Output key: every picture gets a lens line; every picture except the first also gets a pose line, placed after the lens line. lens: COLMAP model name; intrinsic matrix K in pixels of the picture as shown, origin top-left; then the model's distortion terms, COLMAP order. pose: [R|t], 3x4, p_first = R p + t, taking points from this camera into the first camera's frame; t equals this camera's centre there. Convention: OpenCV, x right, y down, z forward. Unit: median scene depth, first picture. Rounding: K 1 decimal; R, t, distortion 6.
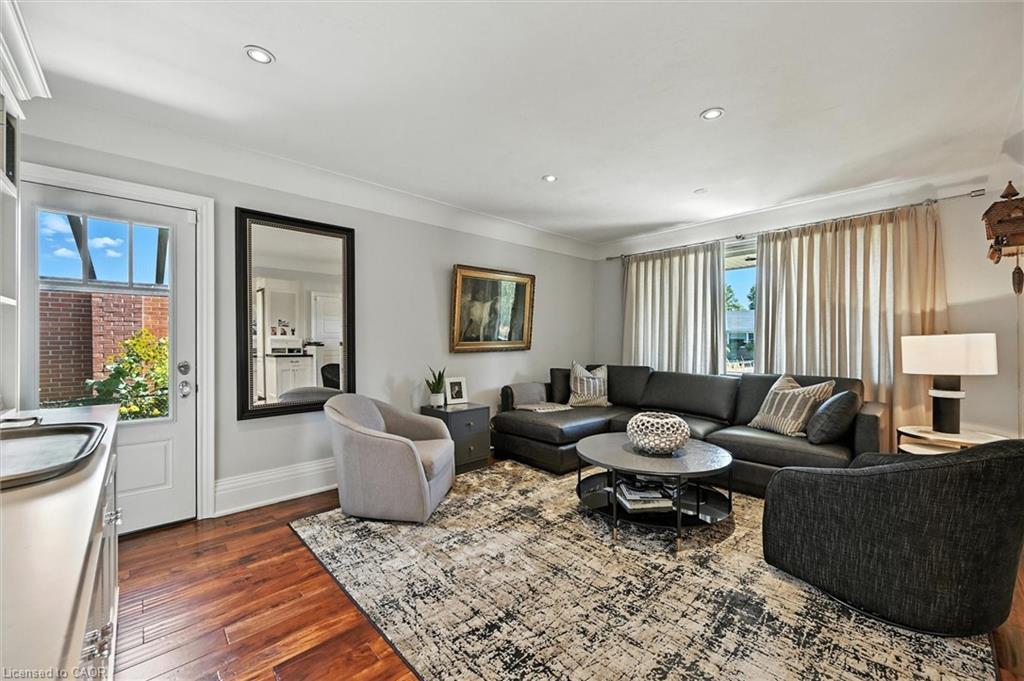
lens RADIAL K [[403.0, 0, 515.2], [0, 403.0, 341.3], [0, 0, 1]] dist [-0.000653, 0.000060]
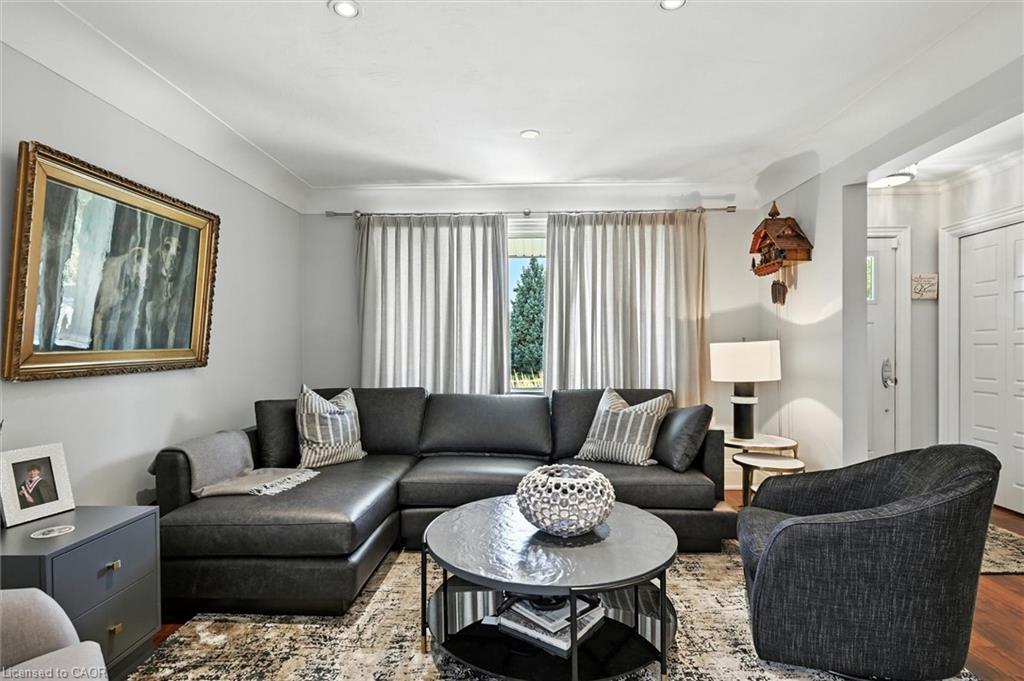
lens RADIAL K [[510.1, 0, 516.6], [0, 510.1, 350.2], [0, 0, 1]] dist [0.000739, 0.000576]
pose [[0.702432, -0.004152, 0.711739, -0.176876], [0.001644, 0.999990, 0.004211, -0.000807], [-0.711749, -0.001787, 0.702432, 0.371948]]
